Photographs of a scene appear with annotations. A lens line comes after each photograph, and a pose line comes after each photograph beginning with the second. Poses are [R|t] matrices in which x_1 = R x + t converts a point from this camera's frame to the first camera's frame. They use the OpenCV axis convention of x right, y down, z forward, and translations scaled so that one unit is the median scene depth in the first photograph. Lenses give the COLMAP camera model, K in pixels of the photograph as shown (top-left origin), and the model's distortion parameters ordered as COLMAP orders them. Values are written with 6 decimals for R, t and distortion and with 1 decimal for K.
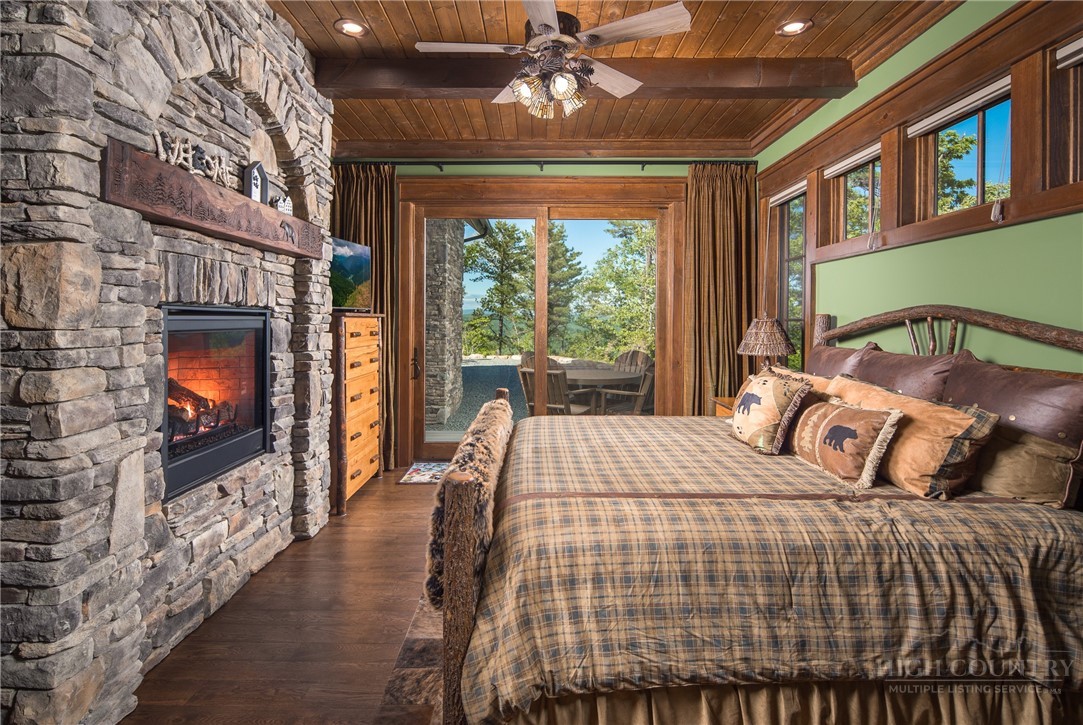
lens RADIAL K [[538.5, 0, 521.3], [0, 538.5, 323.4], [0, 0, 1]] dist [0.006479, -0.005770]
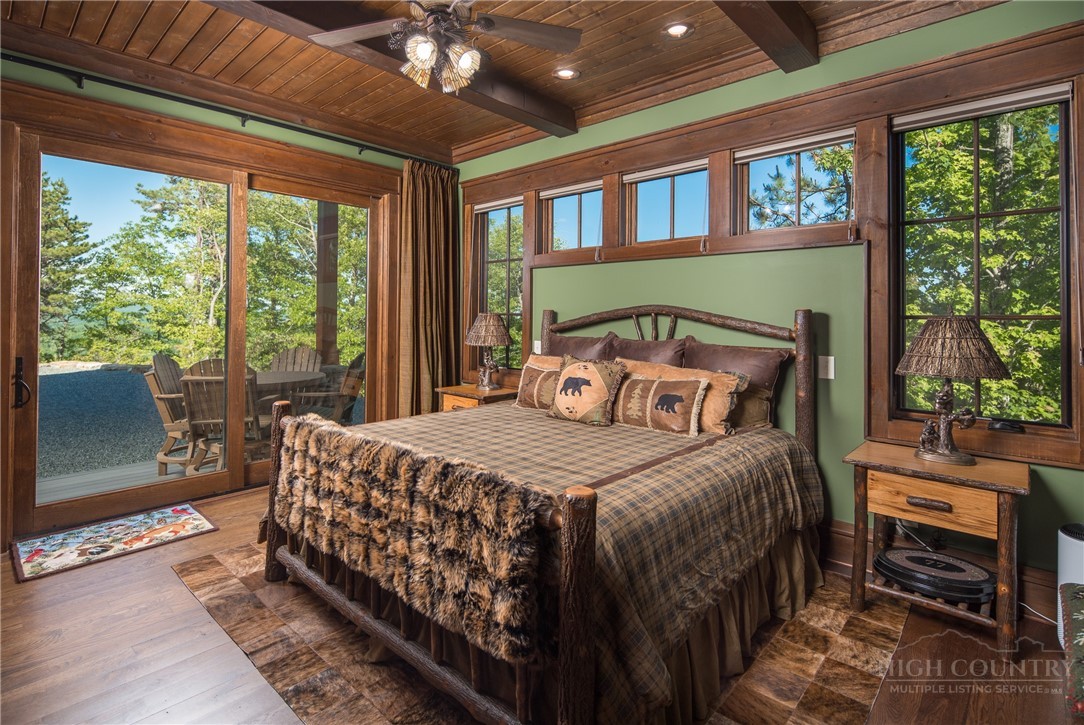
lens RADIAL K [[539.0, 0, 537.6], [0, 539.0, 315.3], [0, 0, 1]] dist [0.006479, -0.005770]
pose [[0.671152, 0.002525, 0.741316, -0.447436], [-0.000915, 0.999996, -0.002578, -0.002700], [-0.741320, 0.001052, 0.671151, 0.241358]]
